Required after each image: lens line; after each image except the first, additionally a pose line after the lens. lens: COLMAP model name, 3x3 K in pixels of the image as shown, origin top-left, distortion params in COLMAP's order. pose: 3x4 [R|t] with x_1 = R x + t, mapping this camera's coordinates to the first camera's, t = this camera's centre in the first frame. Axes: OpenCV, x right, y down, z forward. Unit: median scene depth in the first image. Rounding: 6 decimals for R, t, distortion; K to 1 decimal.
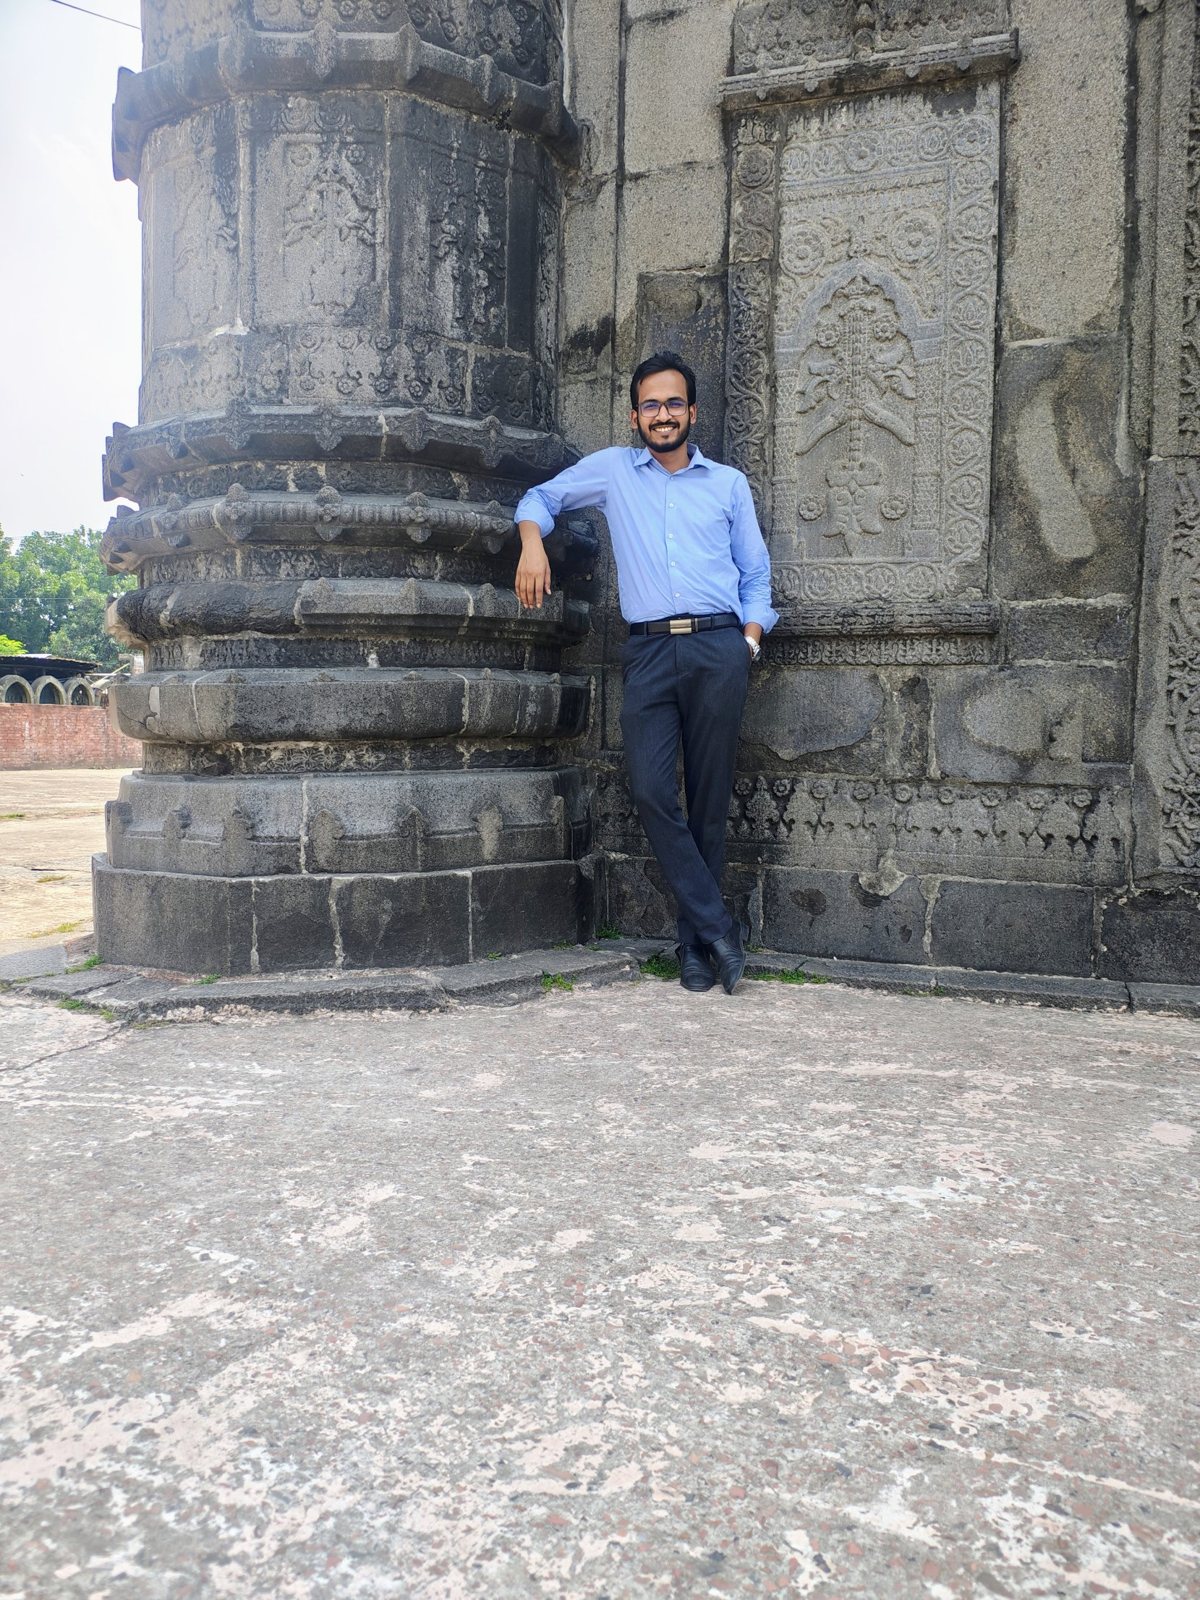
lens RADIAL K [[1200.5, 0, 598.2], [0, 1200.5, 823.0], [0, 0, 1]] dist [0.037434, -0.086197]
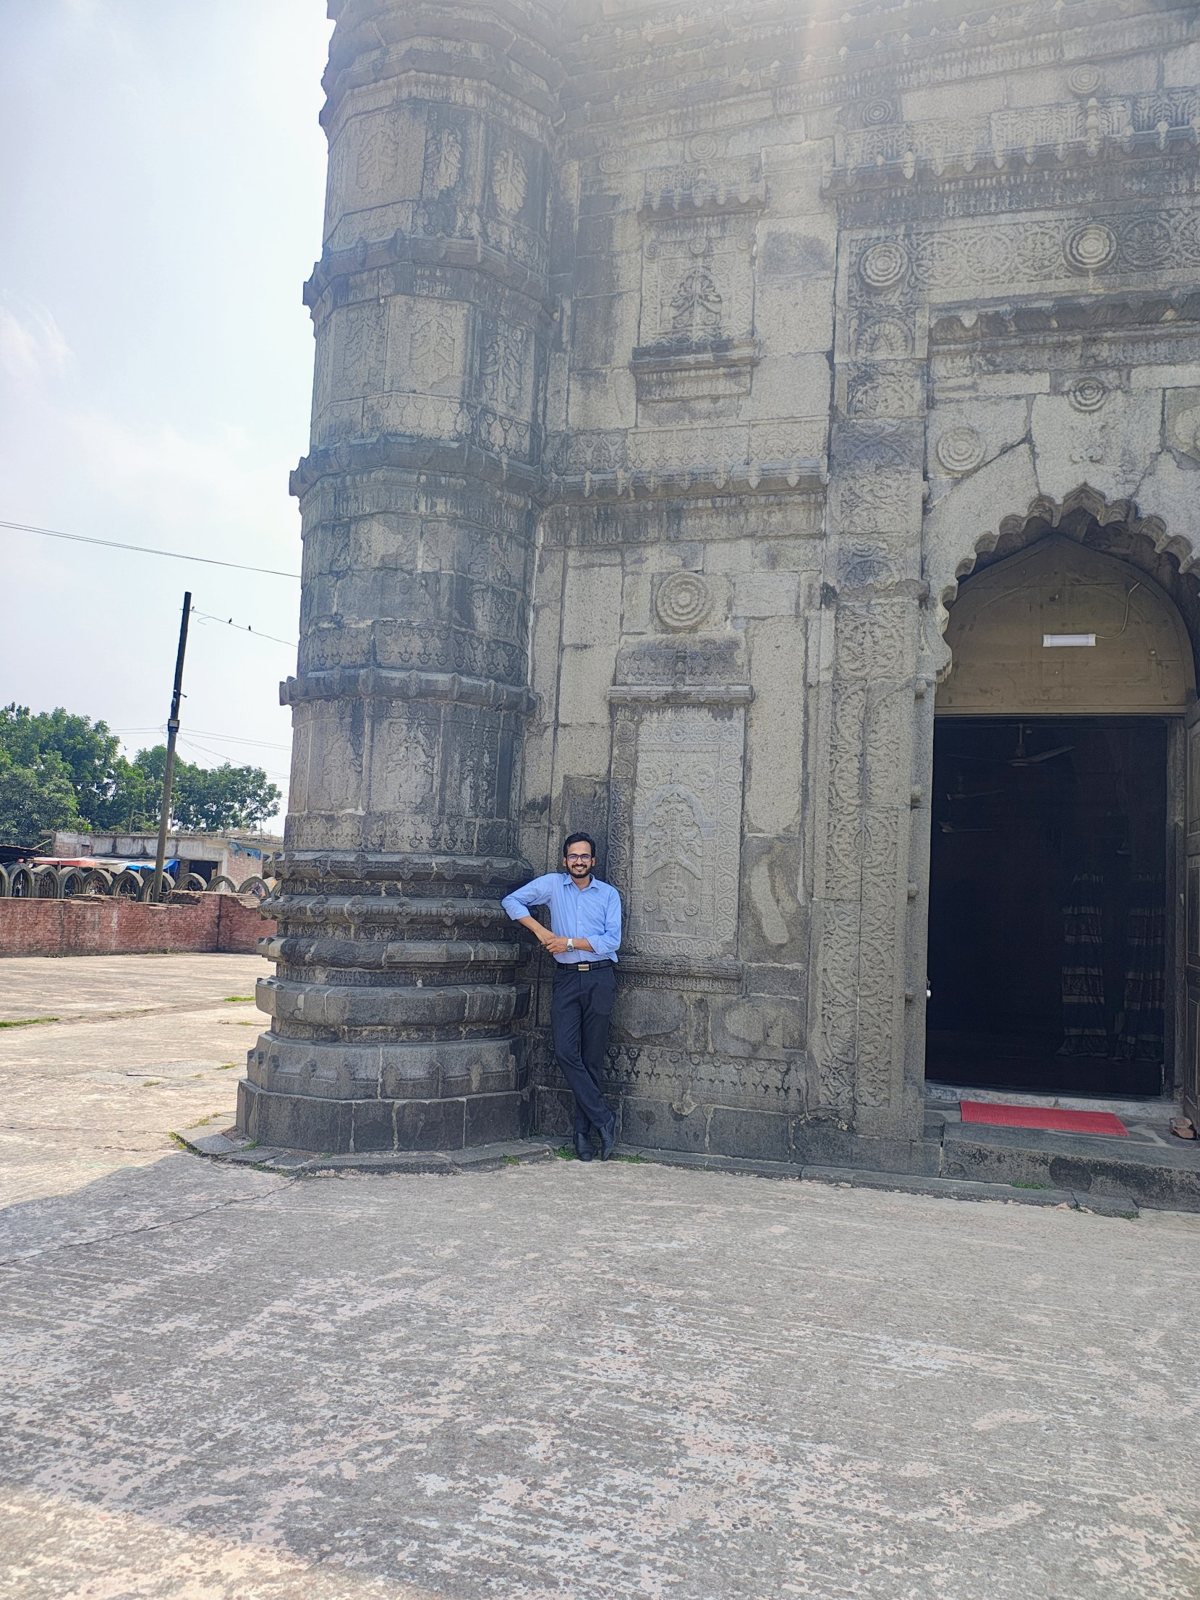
lens RADIAL K [[1209.5, 0, 595.4], [0, 1209.5, 805.8], [0, 0, 1]] dist [0.062026, -0.140571]
pose [[0.996345, 0.039423, 0.075778, -0.067108], [-0.027012, 0.987016, -0.158336, -0.118511], [-0.081036, 0.155710, 0.984473, -0.978367]]
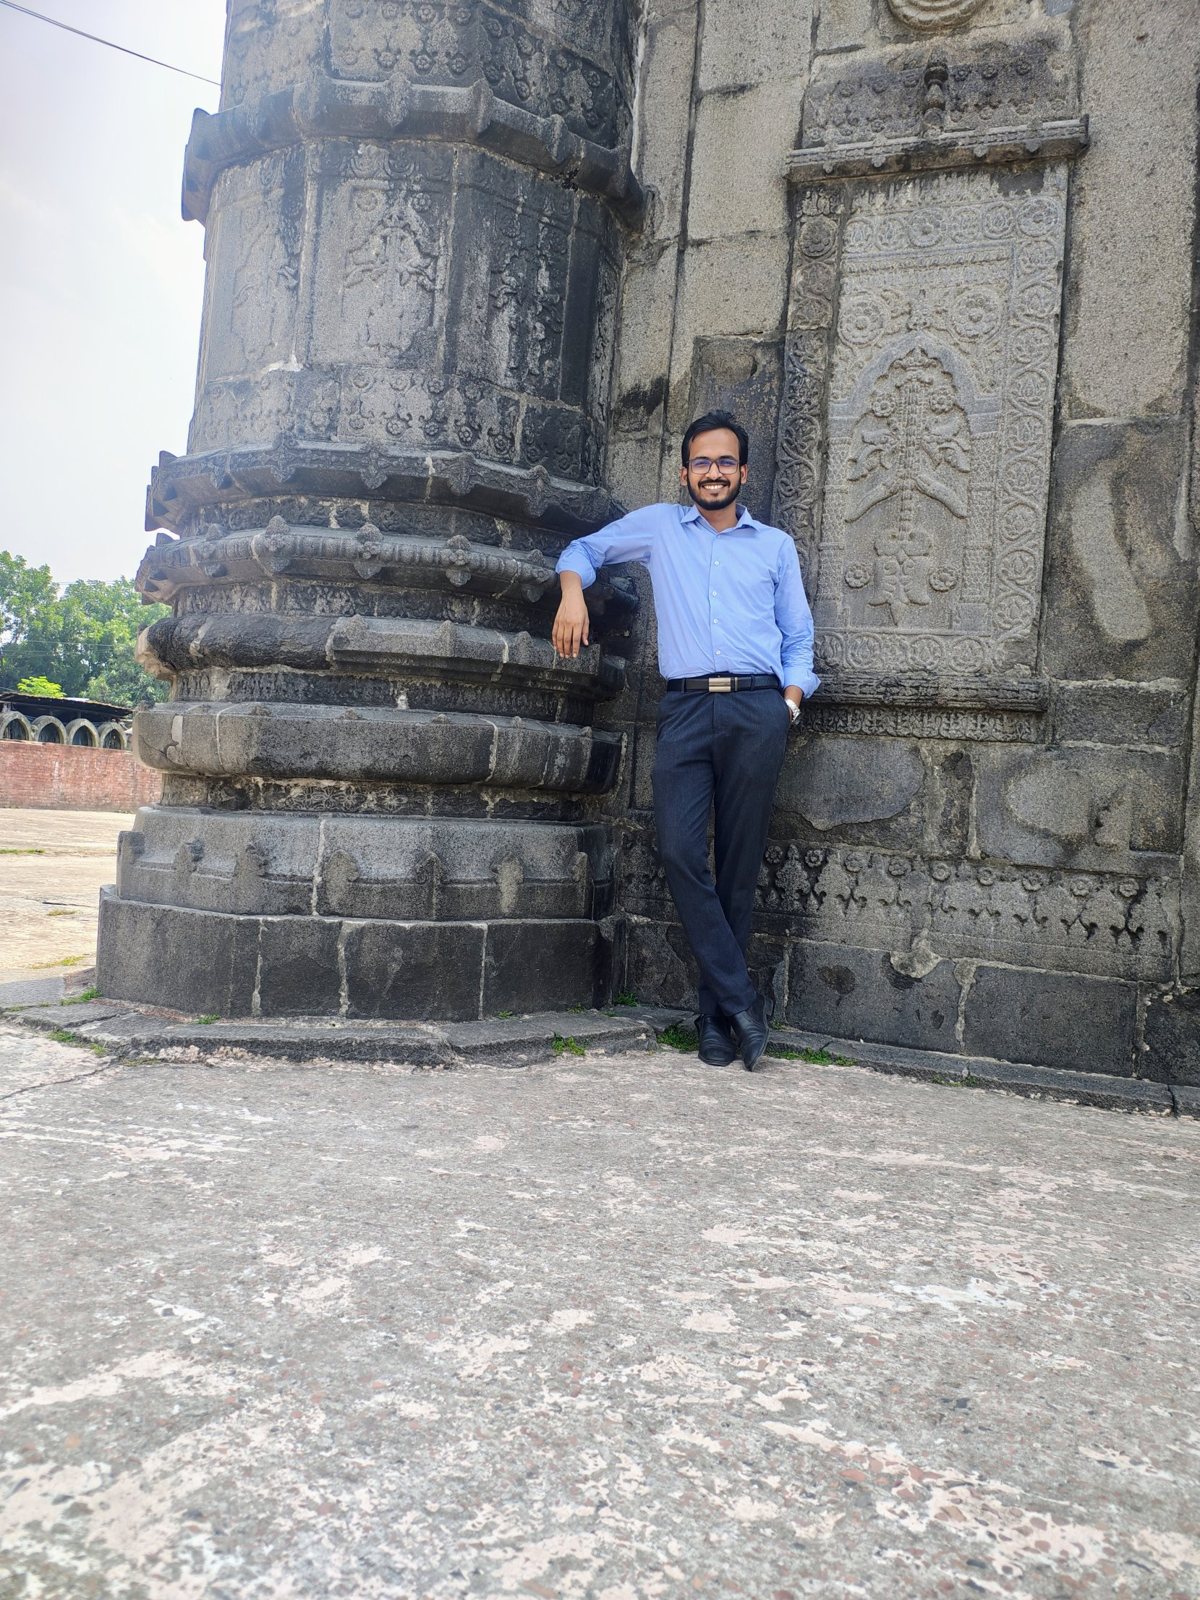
lens RADIAL K [[1203.6, 0, 601.0], [0, 1203.6, 811.5], [0, 0, 1]] dist [0.028460, -0.068271]
pose [[0.998007, 0.060411, -0.018257, -0.002774], [-0.061581, 0.995479, -0.072318, 0.014505], [0.013805, 0.073299, 0.997214, 0.033375]]
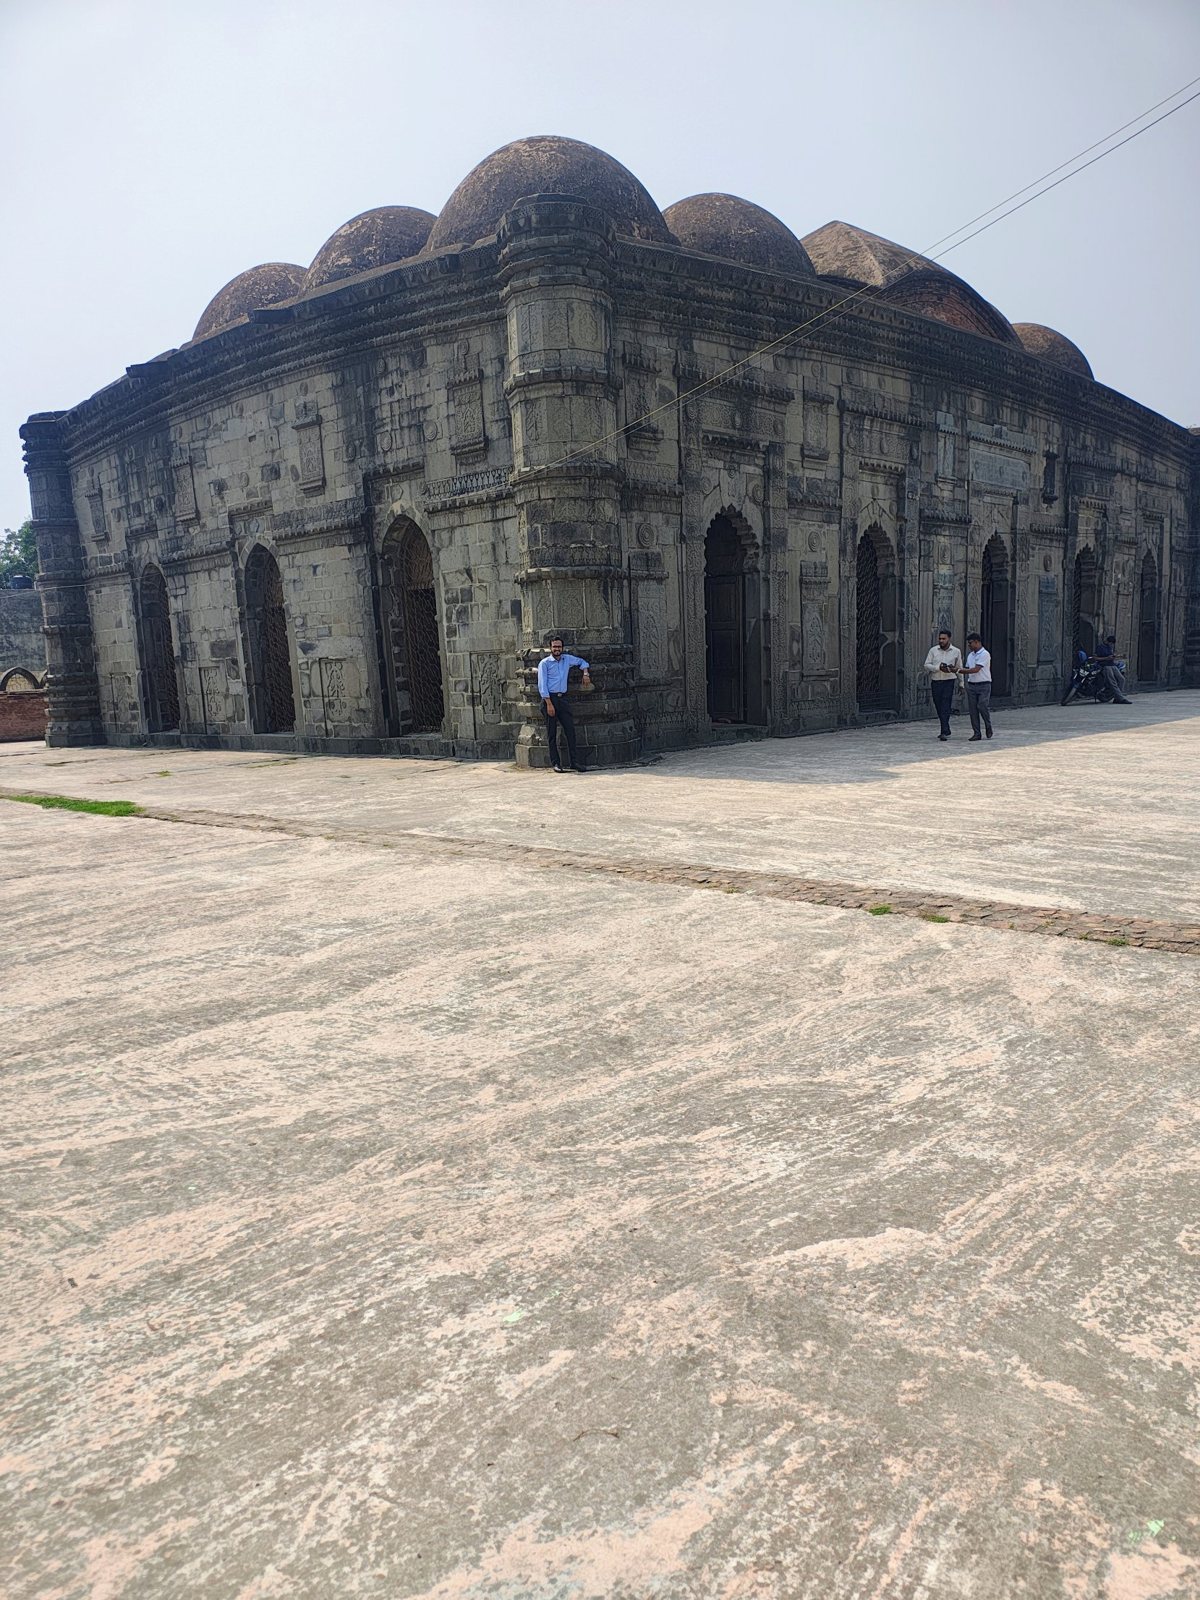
lens RADIAL K [[1209.5, 0, 595.4], [0, 1209.5, 805.8], [0, 0, 1]] dist [0.062026, -0.140571]
pose [[0.395511, -0.139256, 0.907843, -4.808070], [0.106625, 0.988717, 0.105209, -0.223019], [-0.912251, 0.055188, 0.405897, -0.856881]]
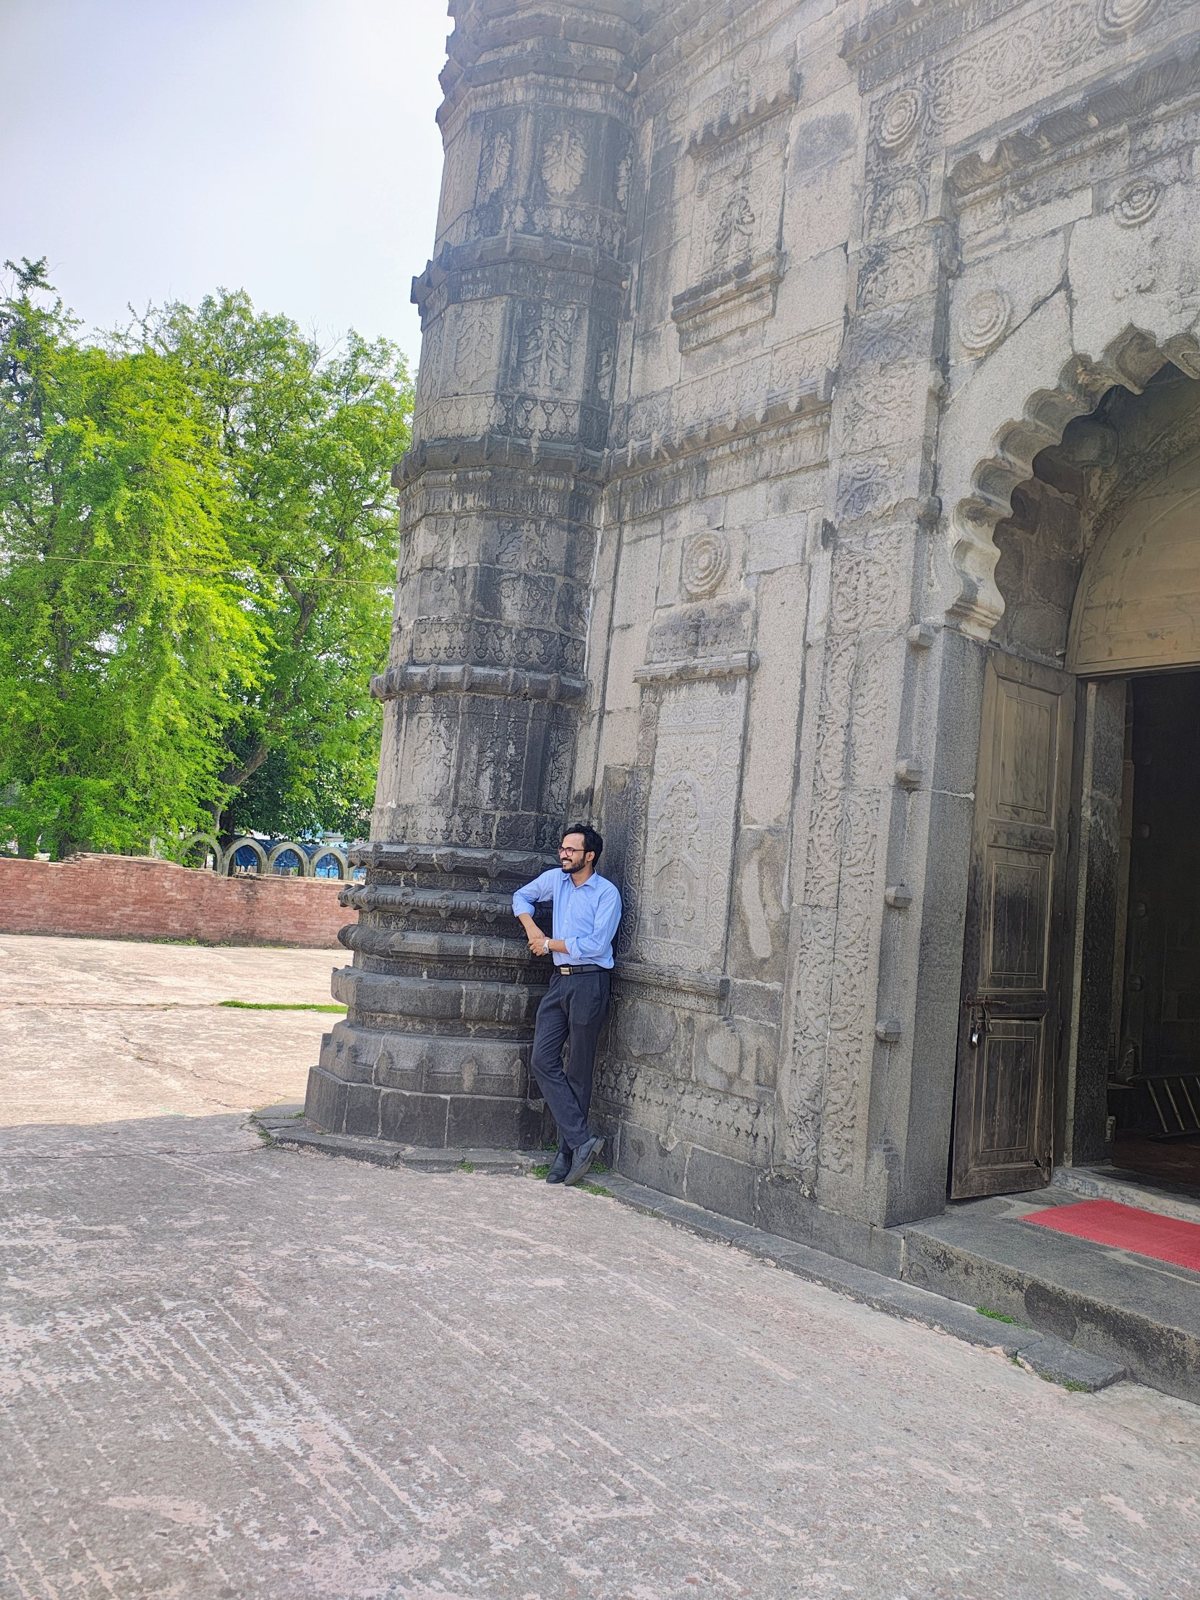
lens RADIAL K [[1205.6, 0, 593.9], [0, 1205.6, 778.8], [0, 0, 1]] dist [0.048785, -0.093865]
pose [[0.858693, 0.017444, -0.512194, 1.035814], [-0.117147, 0.979641, -0.163032, -0.161992], [0.498922, 0.199996, 0.843254, -0.555567]]
